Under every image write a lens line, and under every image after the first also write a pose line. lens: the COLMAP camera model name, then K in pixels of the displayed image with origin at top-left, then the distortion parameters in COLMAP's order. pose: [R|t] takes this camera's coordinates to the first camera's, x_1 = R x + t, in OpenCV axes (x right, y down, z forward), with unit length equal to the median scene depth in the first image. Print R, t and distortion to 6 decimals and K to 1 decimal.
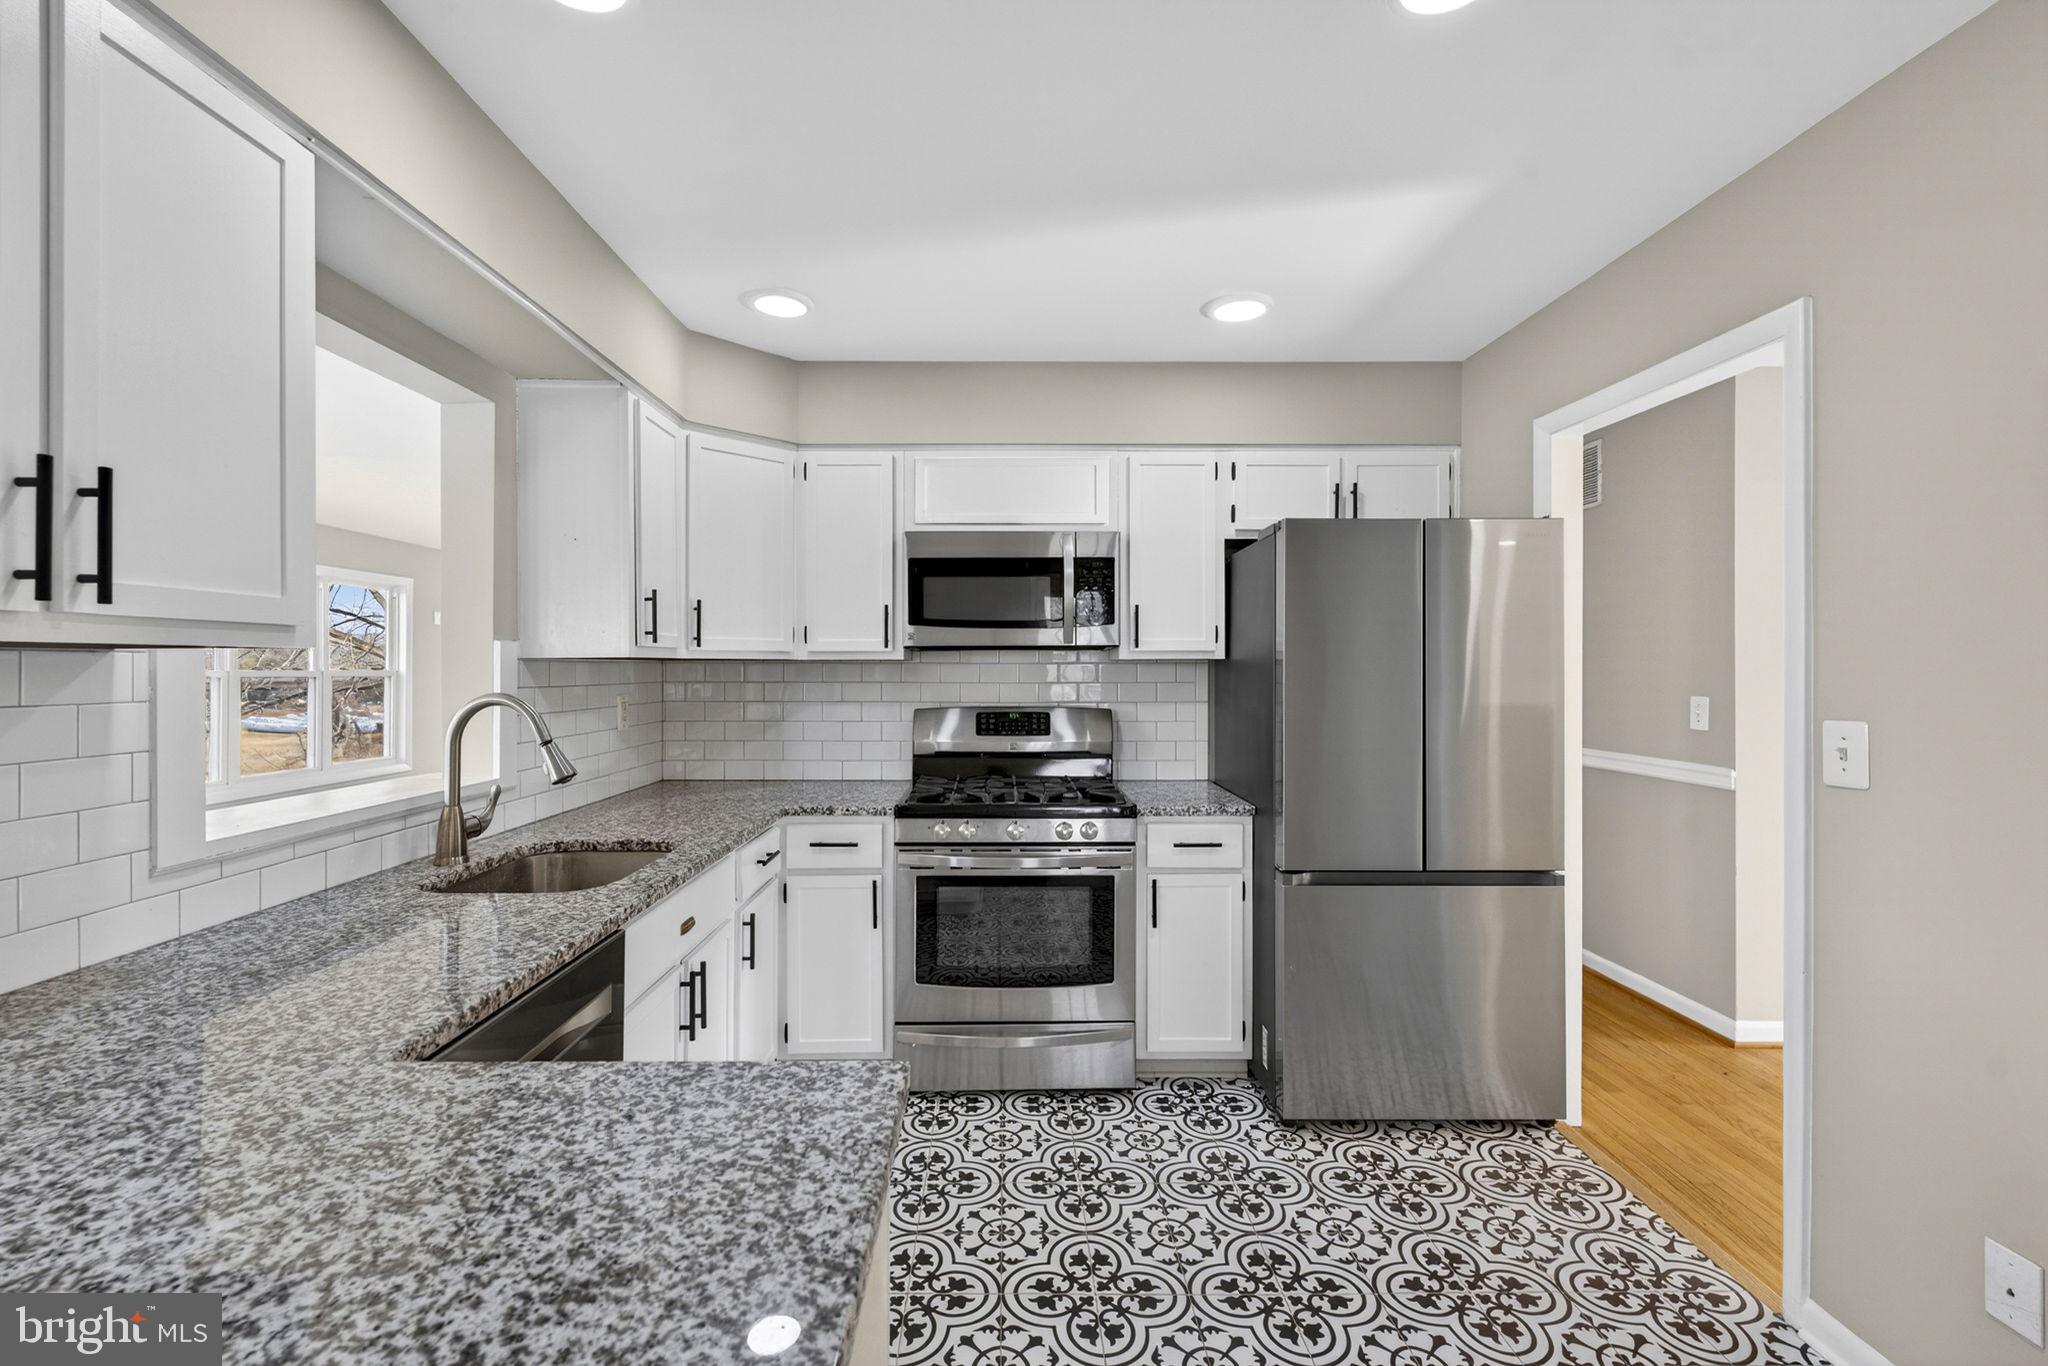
lens RADIAL K [[832.3, 0, 1012.4], [0, 832.3, 661.8], [0, 0, 1]] dist [-0.001577, -0.000103]
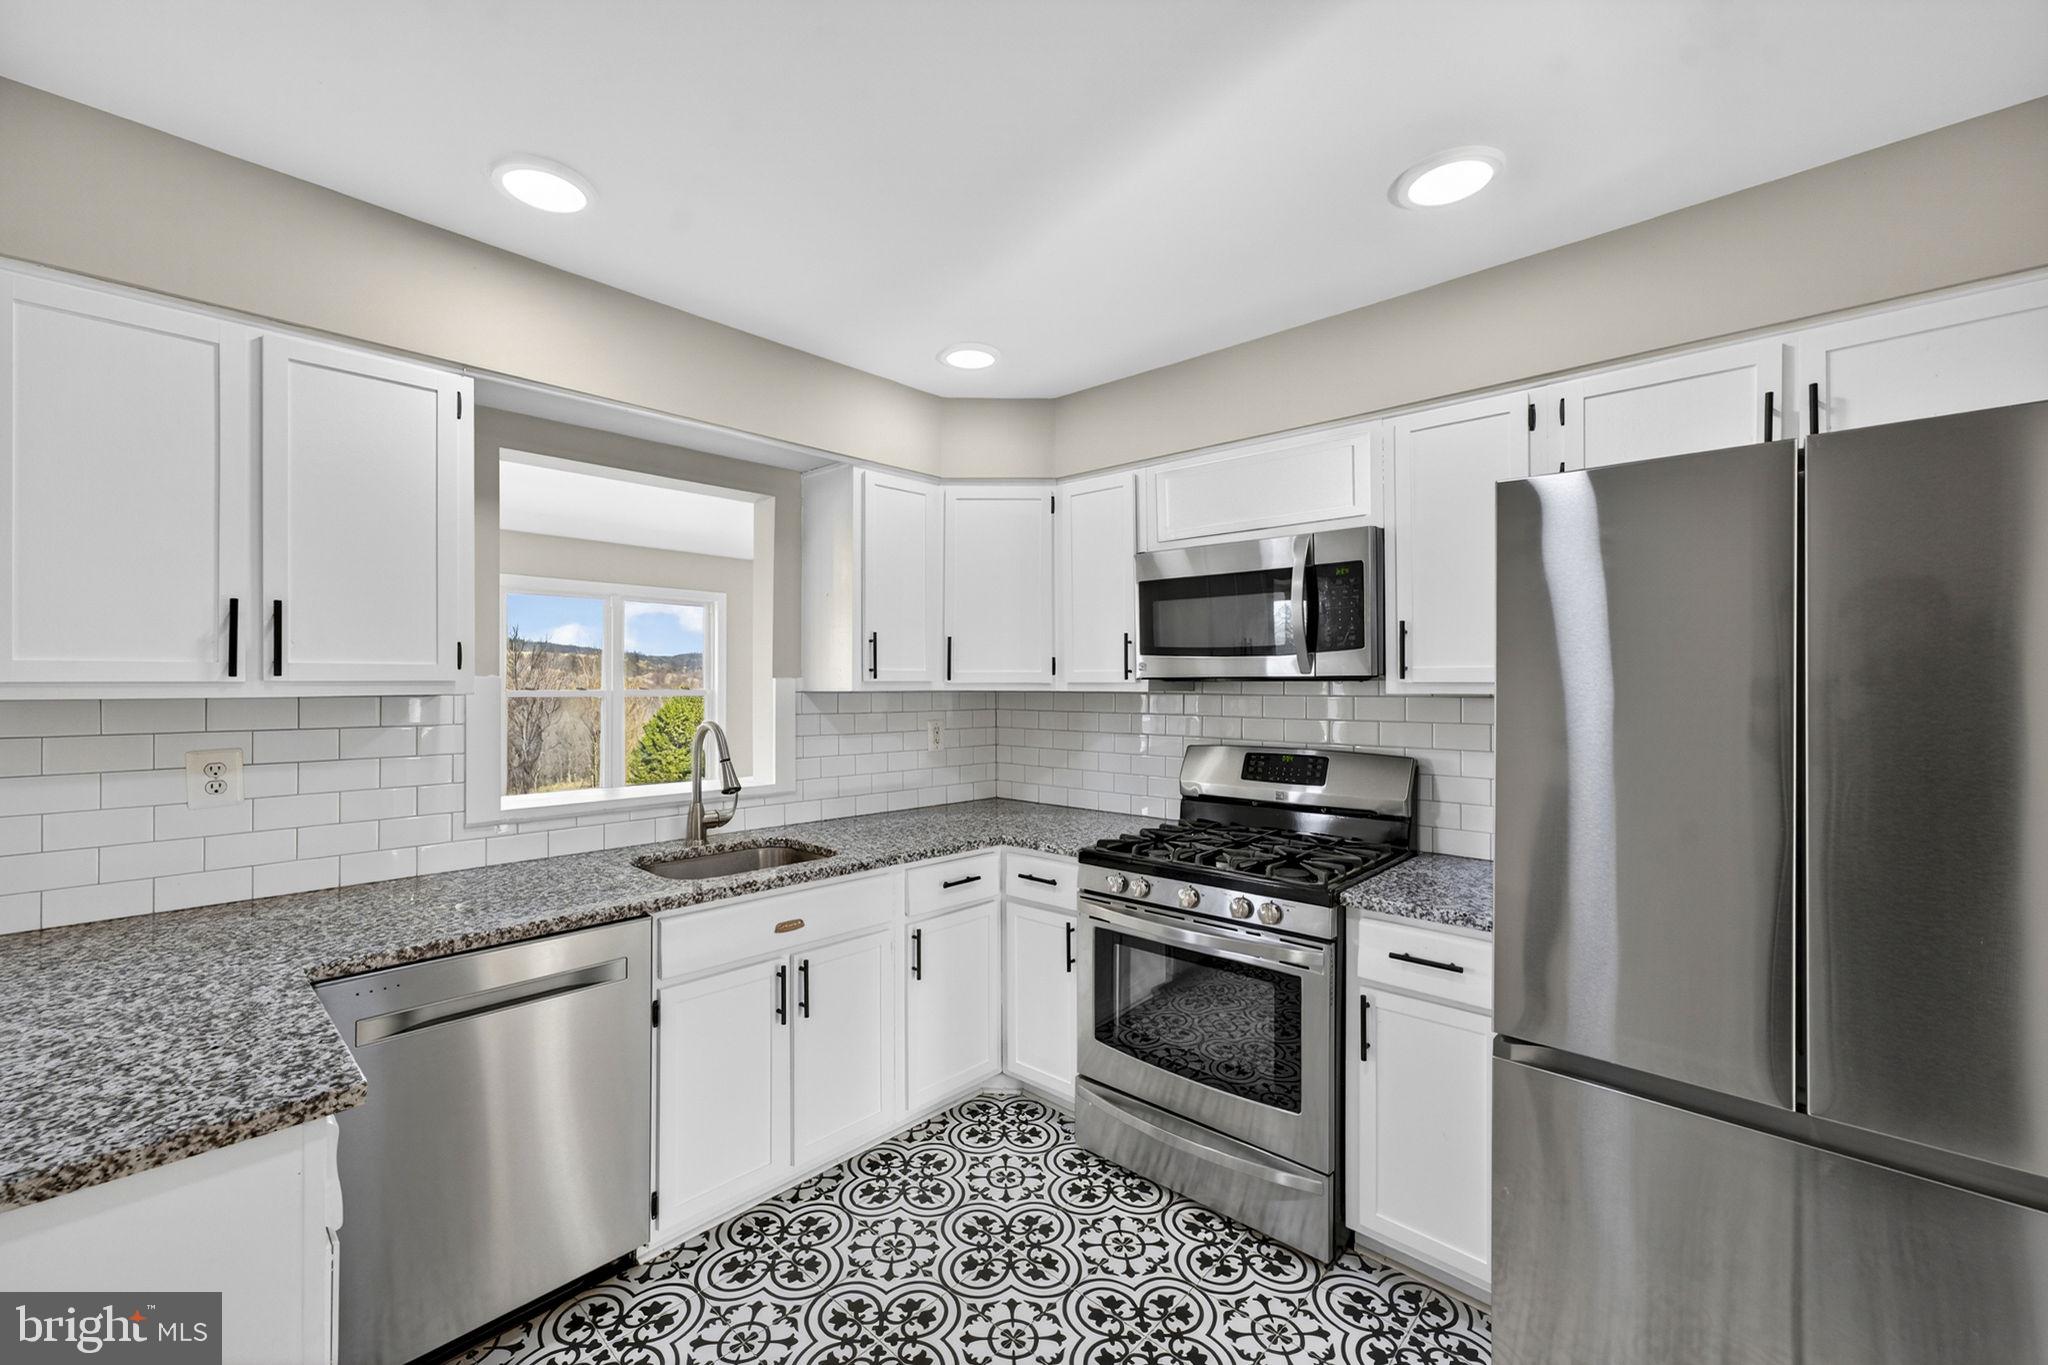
lens RADIAL K [[834.6, 0, 1103.8], [0, 834.6, 670.9], [0, 0, 1]] dist [-0.066320, 0.062817]
pose [[0.739246, -0.006323, -0.673406, 0.491588], [0.002972, 0.999977, -0.006127, -0.021607], [0.673429, 0.002528, 0.739247, 0.303294]]
